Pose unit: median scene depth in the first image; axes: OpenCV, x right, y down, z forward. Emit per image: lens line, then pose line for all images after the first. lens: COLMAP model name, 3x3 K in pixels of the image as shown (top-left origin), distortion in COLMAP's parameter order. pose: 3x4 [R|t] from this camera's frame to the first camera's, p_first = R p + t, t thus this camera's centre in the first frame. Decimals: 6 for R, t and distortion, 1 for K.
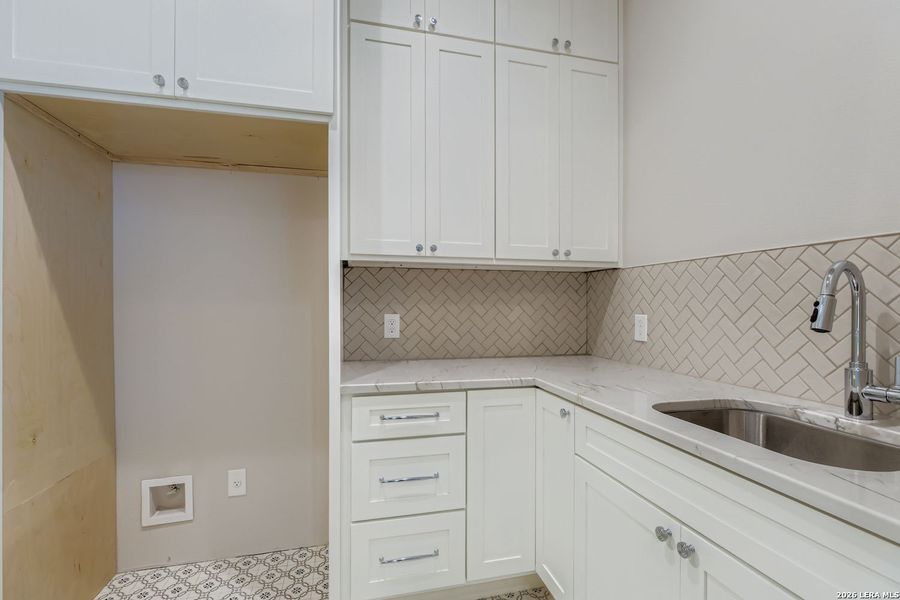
lens RADIAL K [[410.0, 0, 450.2], [0, 410.0, 302.8], [0, 0, 1]] dist [-0.003639, -0.001621]
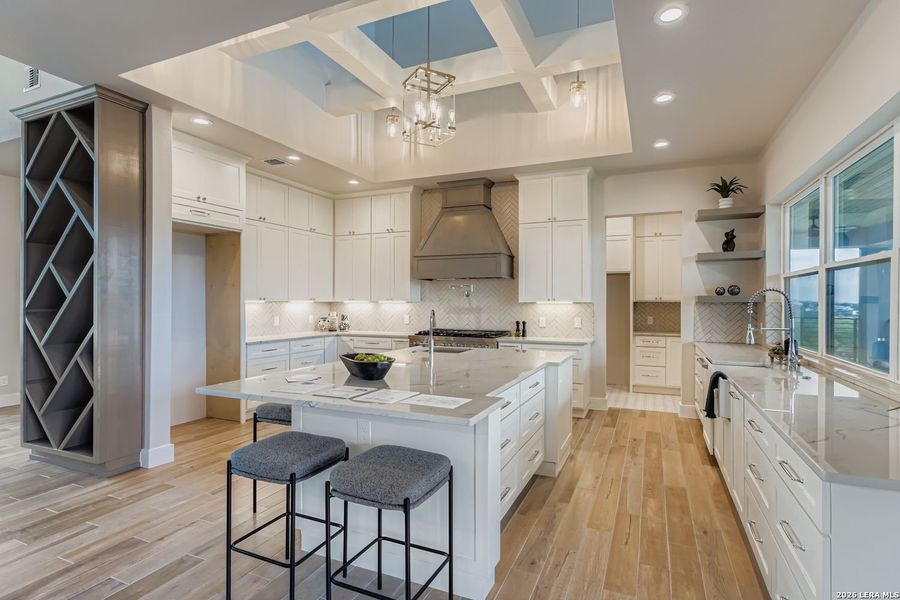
lens RADIAL K [[468.1, 0, 456.1], [0, 468.1, 300.8], [0, 0, 1]] dist [0.002980, 0.000301]
pose [[0.805394, 0.001604, -0.592737, 0.927237], [-0.001814, 0.999998, 0.000242, -0.109970], [0.592737, 0.000881, 0.805396, -3.268653]]
